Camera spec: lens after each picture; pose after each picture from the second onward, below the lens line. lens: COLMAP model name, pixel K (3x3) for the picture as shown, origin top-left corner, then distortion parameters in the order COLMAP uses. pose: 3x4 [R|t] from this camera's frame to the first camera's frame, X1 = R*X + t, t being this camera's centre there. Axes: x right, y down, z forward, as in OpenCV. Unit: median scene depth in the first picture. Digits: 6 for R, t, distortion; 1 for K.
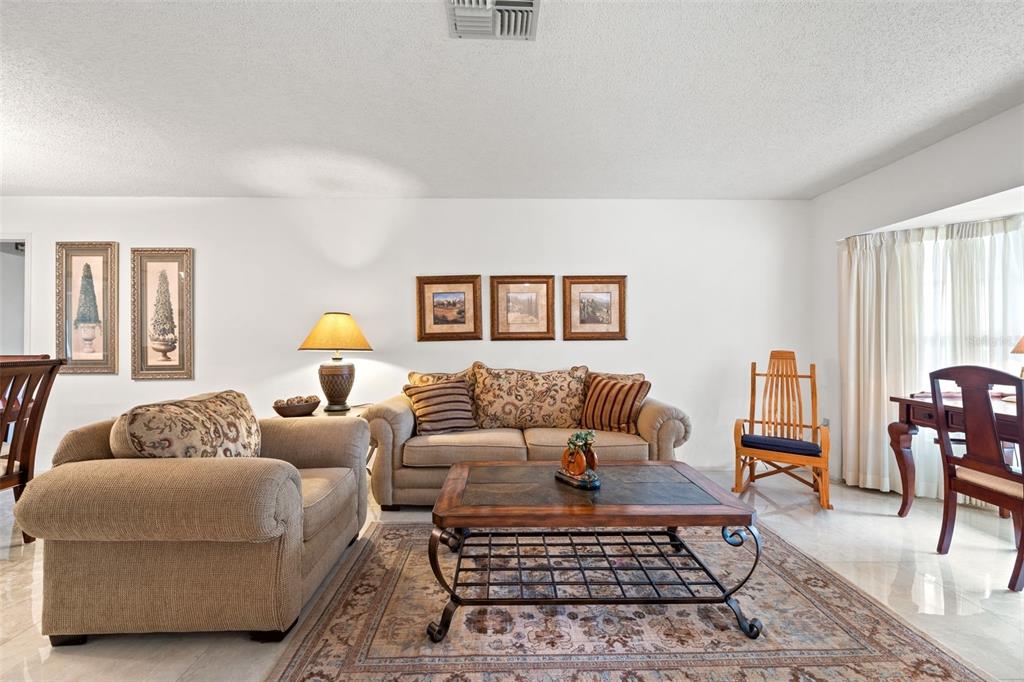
lens RADIAL K [[437.0, 0, 510.8], [0, 437.0, 338.1], [0, 0, 1]] dist [0.002414, -0.001171]
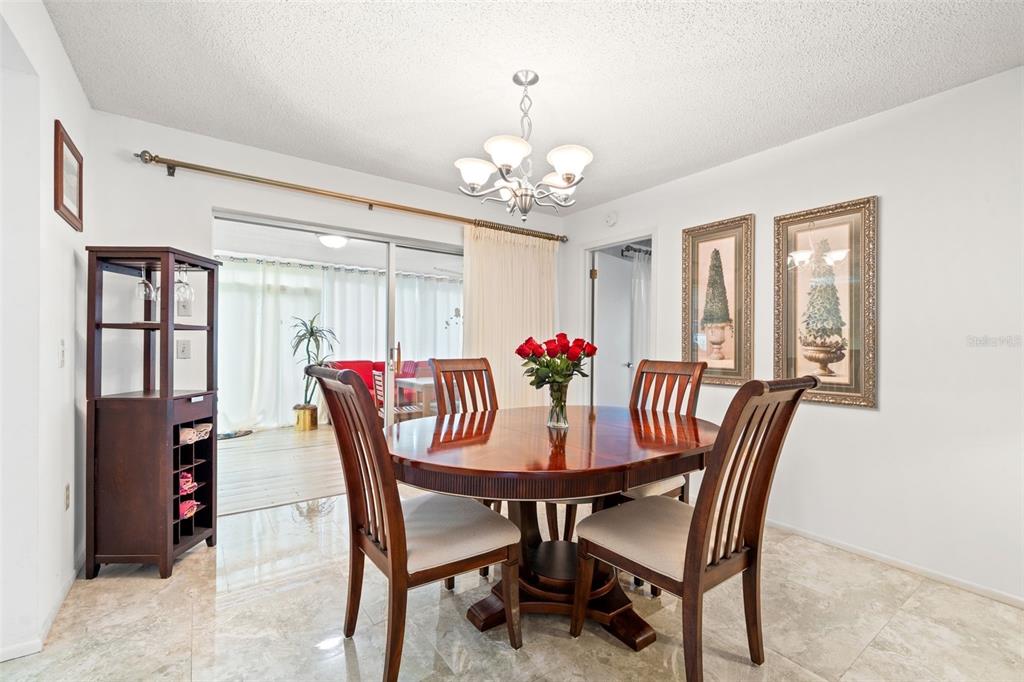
lens RADIAL K [[437.0, 0, 510.7], [0, 437.0, 344.6], [0, 0, 1]] dist [0.002414, -0.001171]
pose [[0.571872, 0.010887, -0.820271, -0.519644], [-0.006145, 0.999941, 0.008988, 0.001378], [0.820320, -0.000099, 0.571905, 0.226408]]
